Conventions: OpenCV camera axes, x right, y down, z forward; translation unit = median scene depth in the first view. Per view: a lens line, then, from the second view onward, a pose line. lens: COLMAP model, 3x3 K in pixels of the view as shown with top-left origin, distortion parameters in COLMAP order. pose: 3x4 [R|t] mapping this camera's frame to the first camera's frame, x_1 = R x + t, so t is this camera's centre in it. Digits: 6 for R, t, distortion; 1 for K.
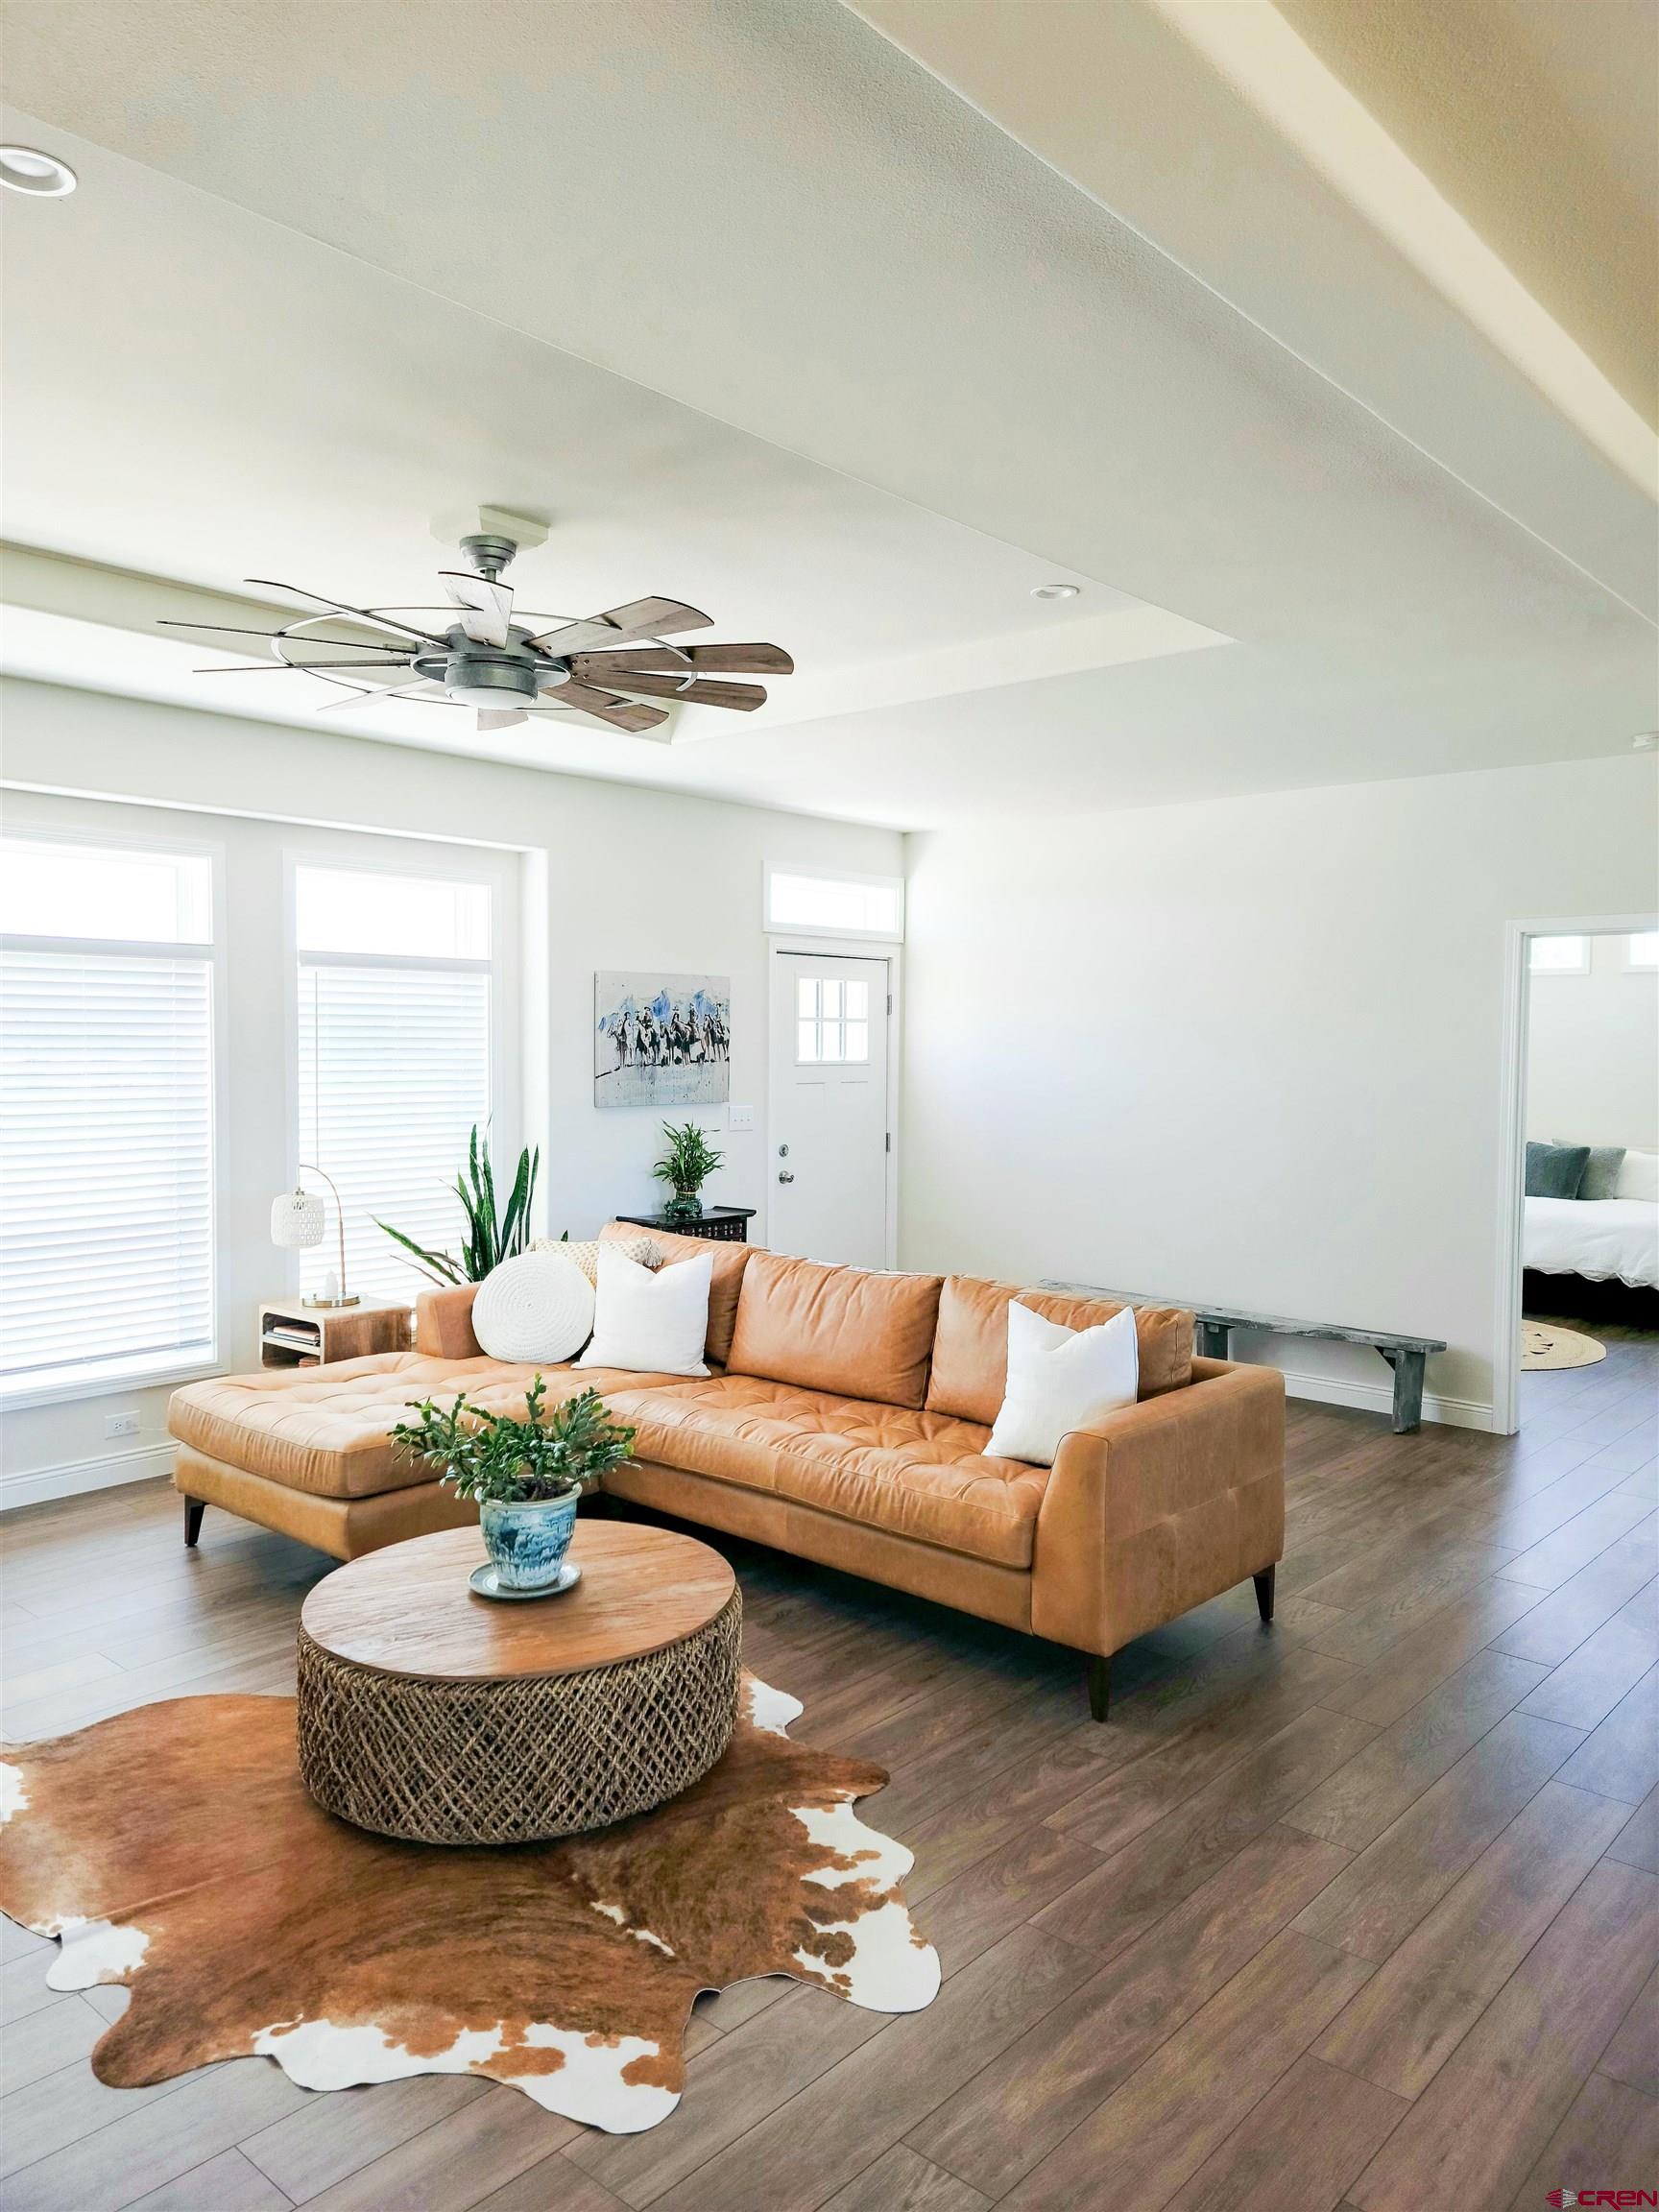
lens RADIAL K [[1528.9, 0, 839.9], [0, 1528.9, 1105.7], [0, 0, 1]] dist [0.055535, -0.022877]
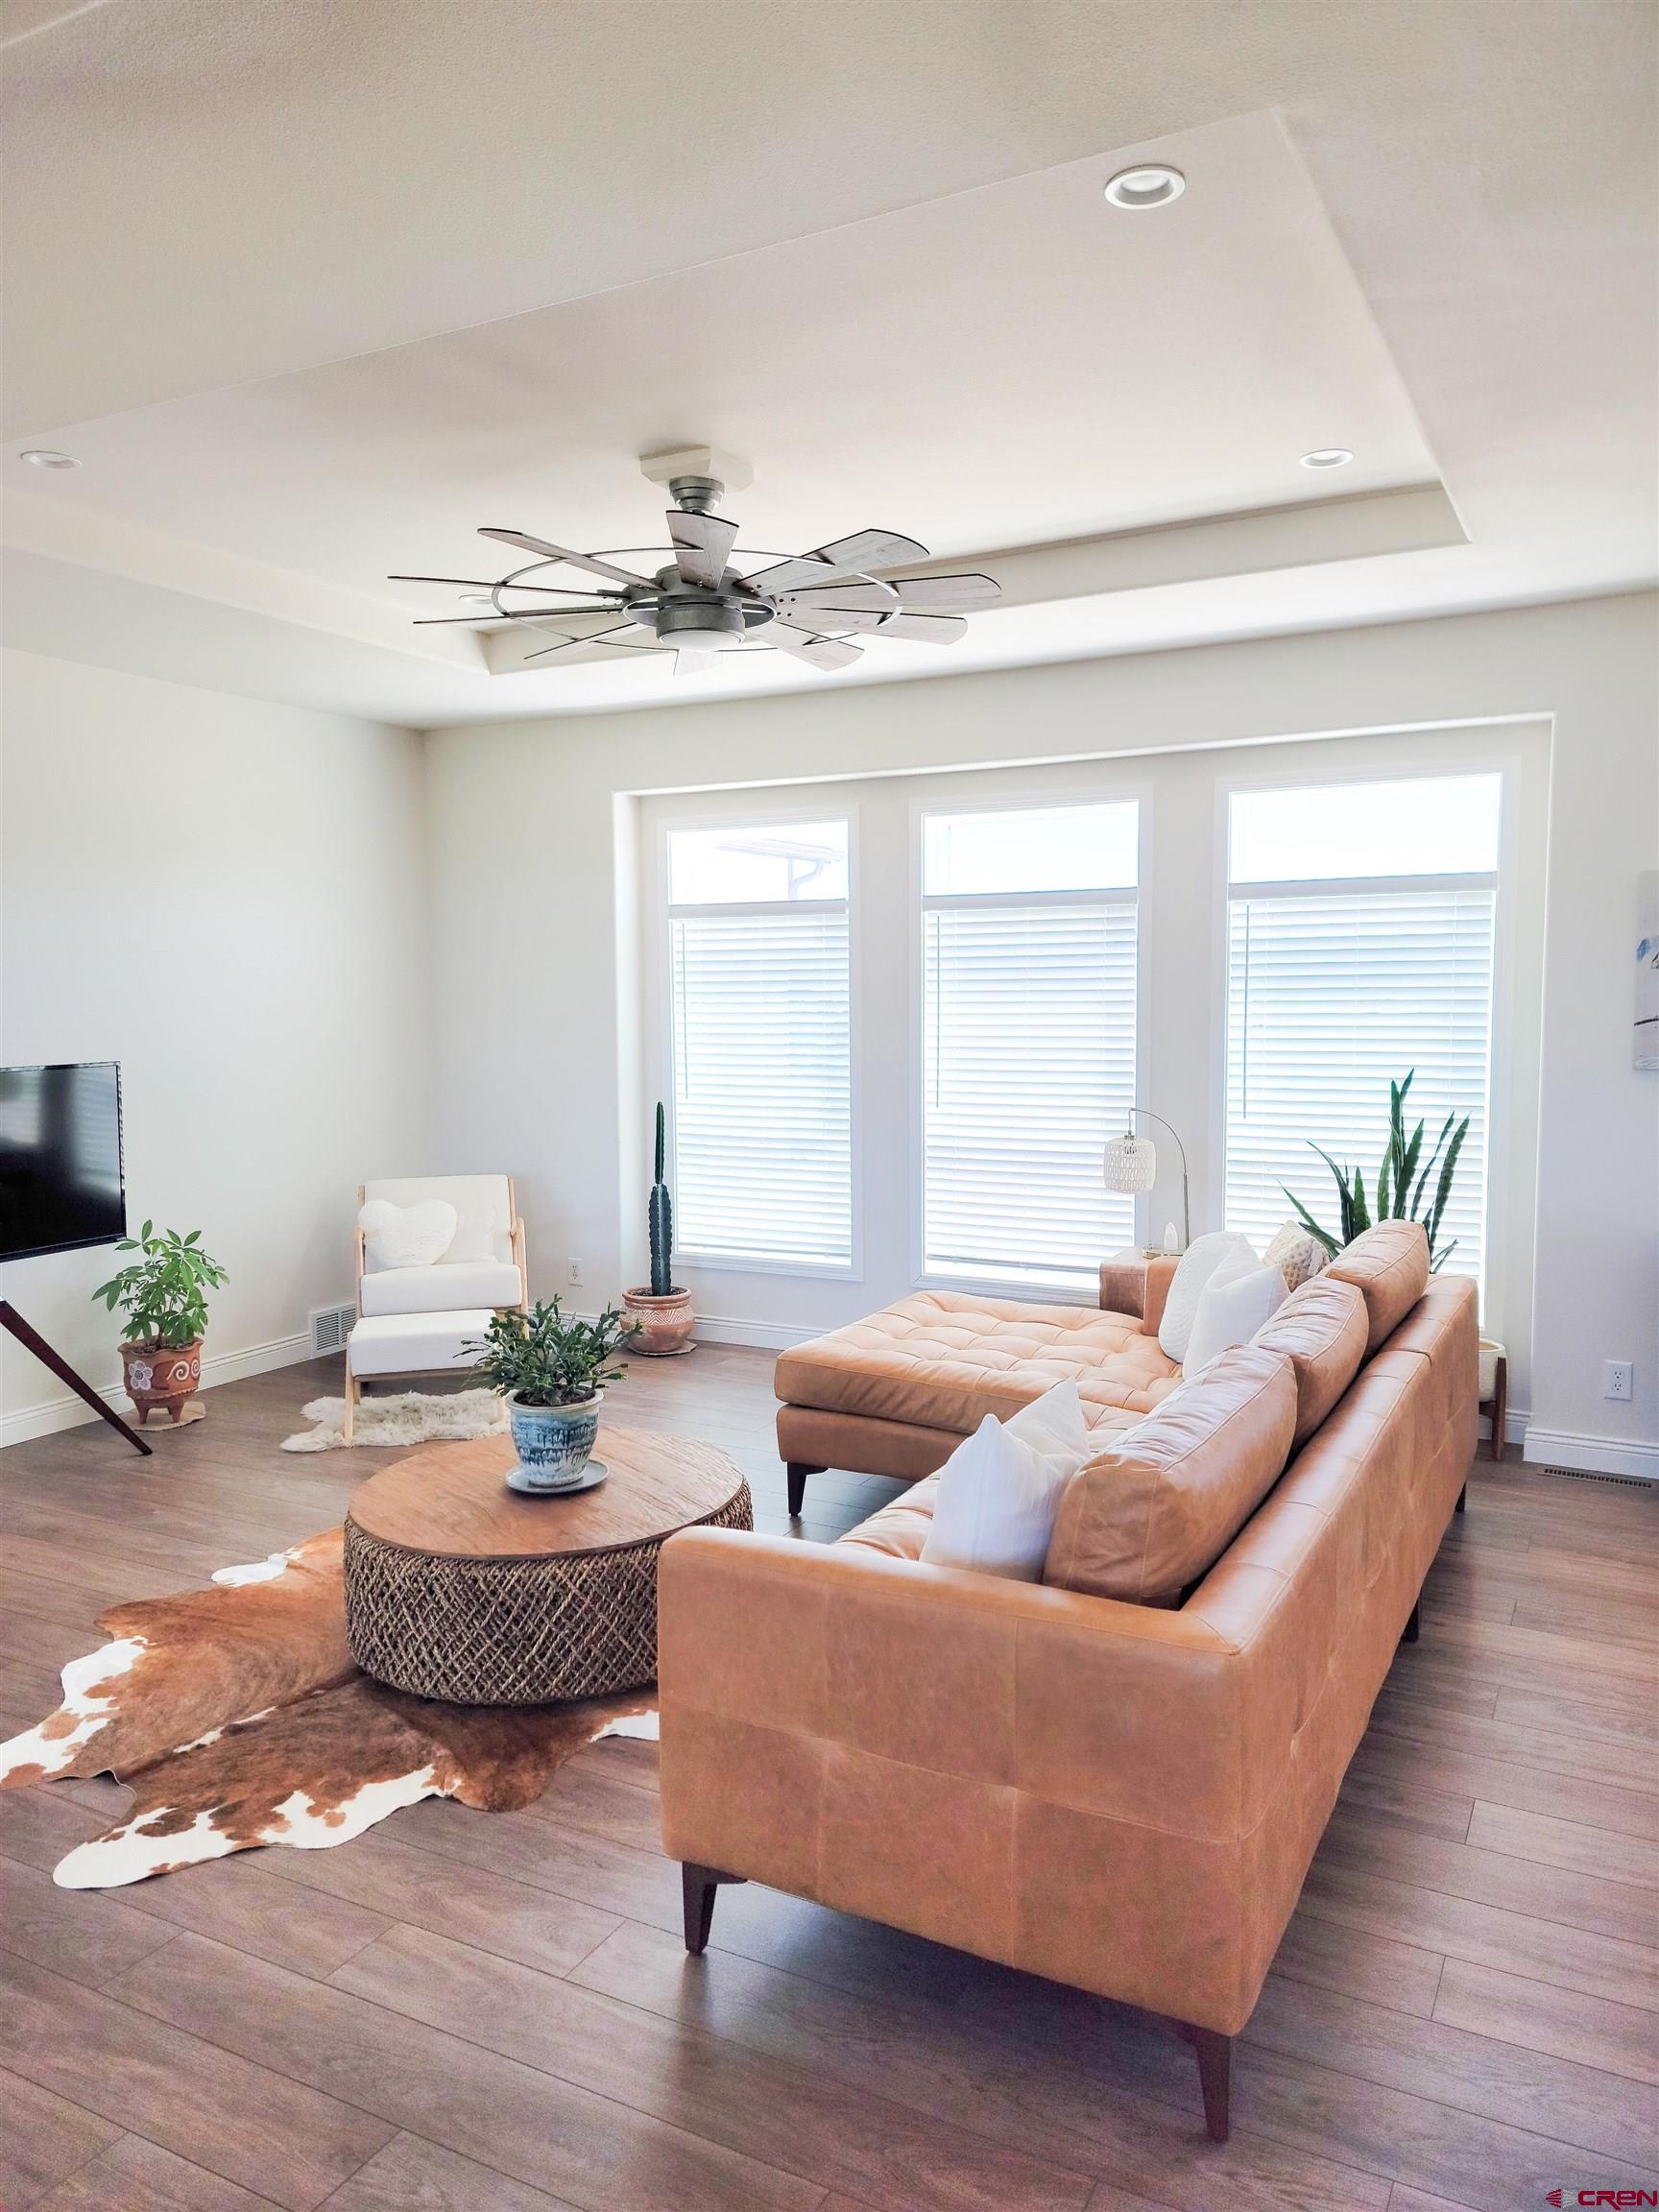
lens RADIAL K [[1528.9, 0, 833.7], [0, 1528.9, 1115.3], [0, 0, 1]] dist [0.055535, -0.022877]
pose [[0.224478, 0.072719, -0.971762, 1.000671], [-0.030236, 0.997251, 0.067642, -0.031419], [0.974010, 0.014198, 0.226060, 1.077194]]
